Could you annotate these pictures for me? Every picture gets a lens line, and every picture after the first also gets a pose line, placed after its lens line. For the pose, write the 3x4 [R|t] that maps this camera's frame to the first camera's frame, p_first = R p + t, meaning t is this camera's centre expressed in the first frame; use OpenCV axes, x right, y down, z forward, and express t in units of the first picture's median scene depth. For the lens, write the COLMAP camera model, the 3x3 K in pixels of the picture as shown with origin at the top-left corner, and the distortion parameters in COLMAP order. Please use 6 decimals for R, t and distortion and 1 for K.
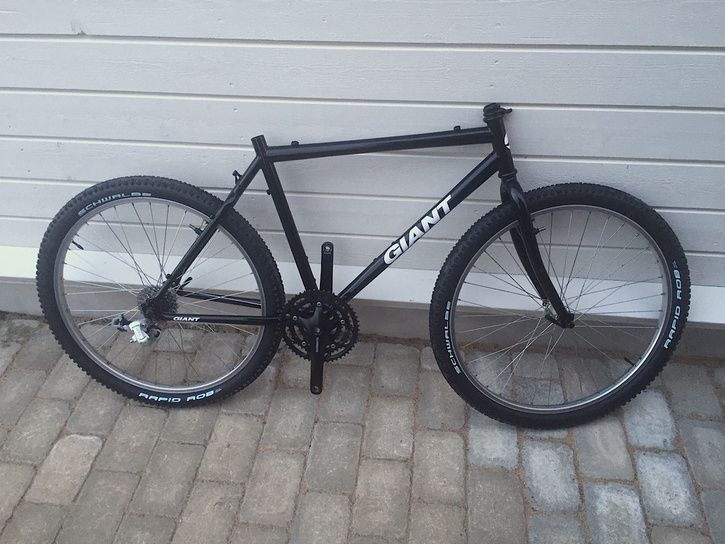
lens RADIAL K [[627.0, 0, 362.5], [0, 627.0, 272.0], [0, 0, 1]] dist [0.077036, -0.134693]
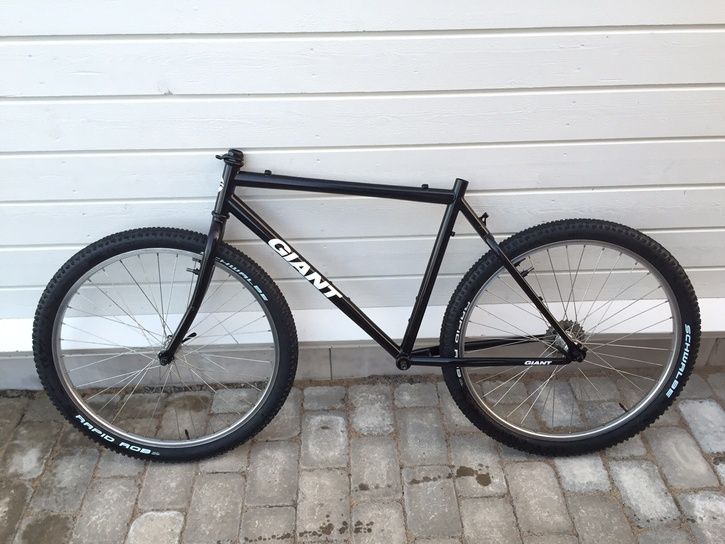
lens RADIAL K [[627.0, 0, 362.5], [0, 627.0, 272.0], [0, 0, 1]] dist [0.077036, -0.134693]
pose [[0.987929, -0.078459, 0.133568, -0.250924], [0.086791, 0.994552, -0.057740, -0.015463], [-0.128310, 0.068636, 0.989356, 0.009264]]
